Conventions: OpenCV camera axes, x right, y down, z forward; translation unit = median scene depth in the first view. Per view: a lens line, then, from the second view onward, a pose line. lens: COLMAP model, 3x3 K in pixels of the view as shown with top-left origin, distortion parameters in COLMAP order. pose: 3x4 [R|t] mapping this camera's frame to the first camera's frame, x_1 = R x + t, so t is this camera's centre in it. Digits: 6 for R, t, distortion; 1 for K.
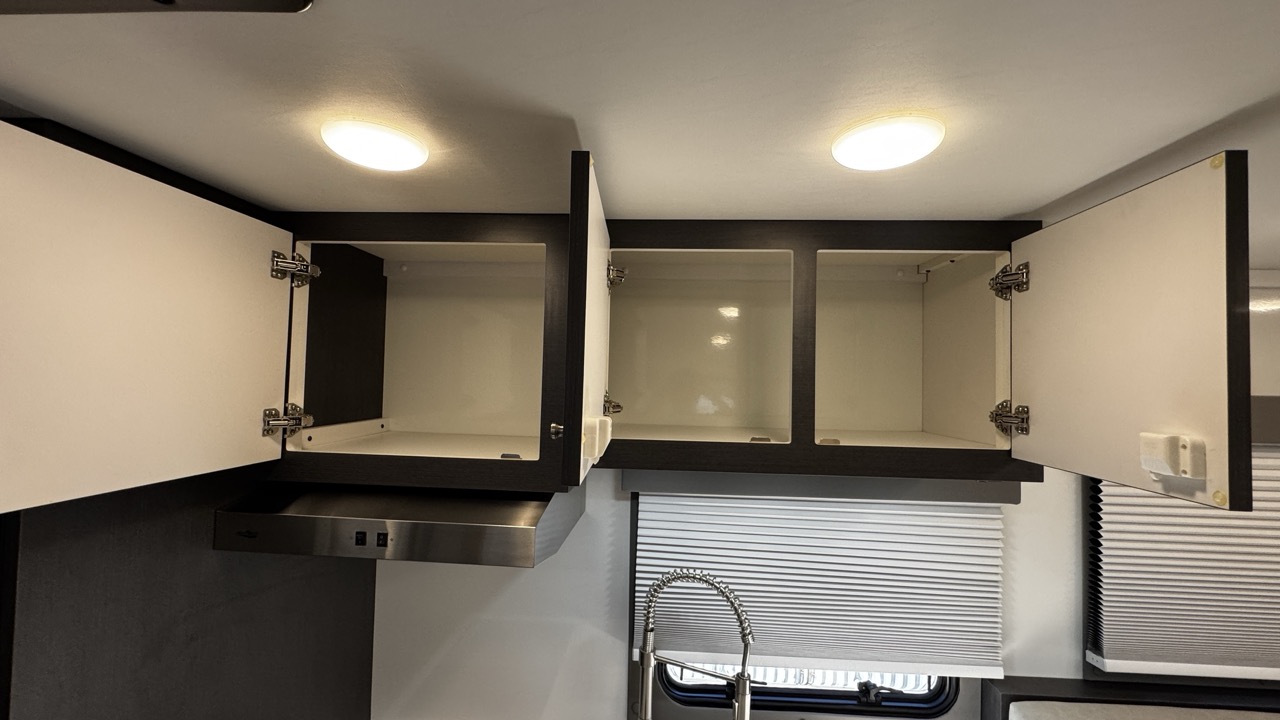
lens RADIAL K [[515.3, 0, 638.6], [0, 515.3, 360.8], [0, 0, 1]] dist [0.000407, -0.000113]
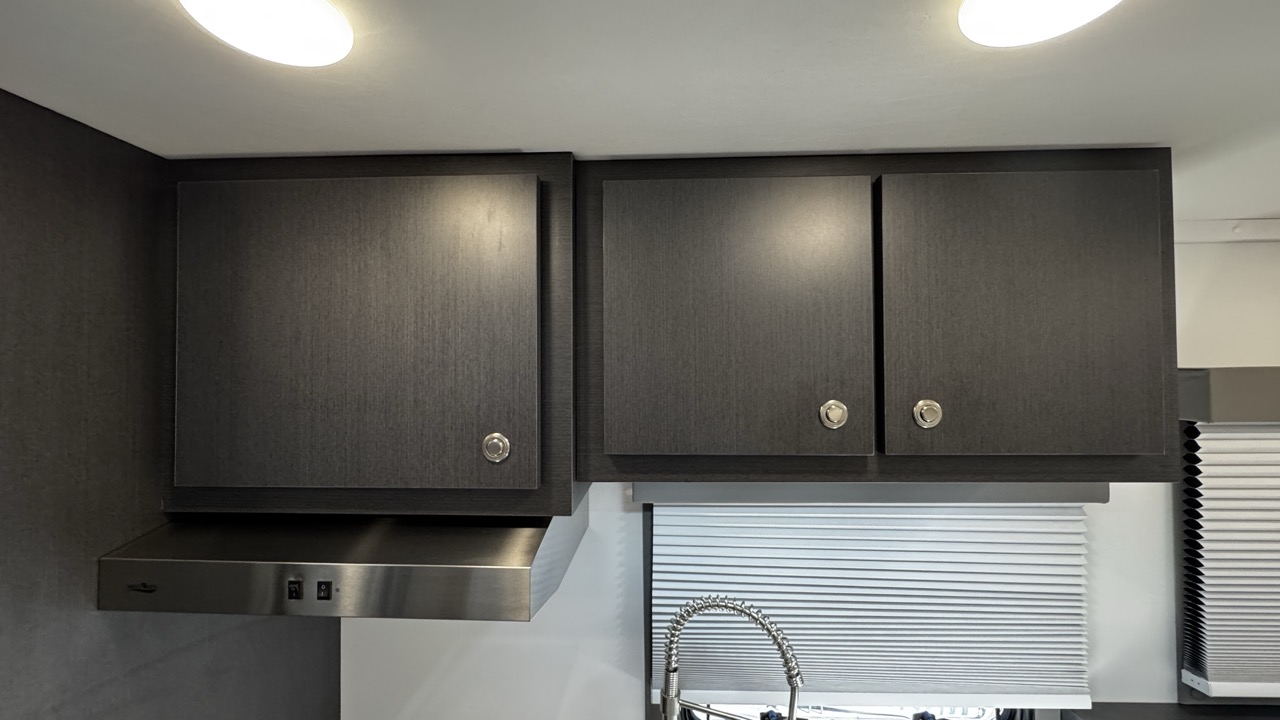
lens RADIAL K [[515.3, 0, 642.0], [0, 515.3, 361.5], [0, 0, 1]] dist [0.000407, -0.000113]
pose [[0.999266, -0.028530, 0.025580, -0.034461], [0.028159, 0.999495, 0.014733, 0.013092], [-0.025987, -0.014002, 0.999564, 0.178435]]
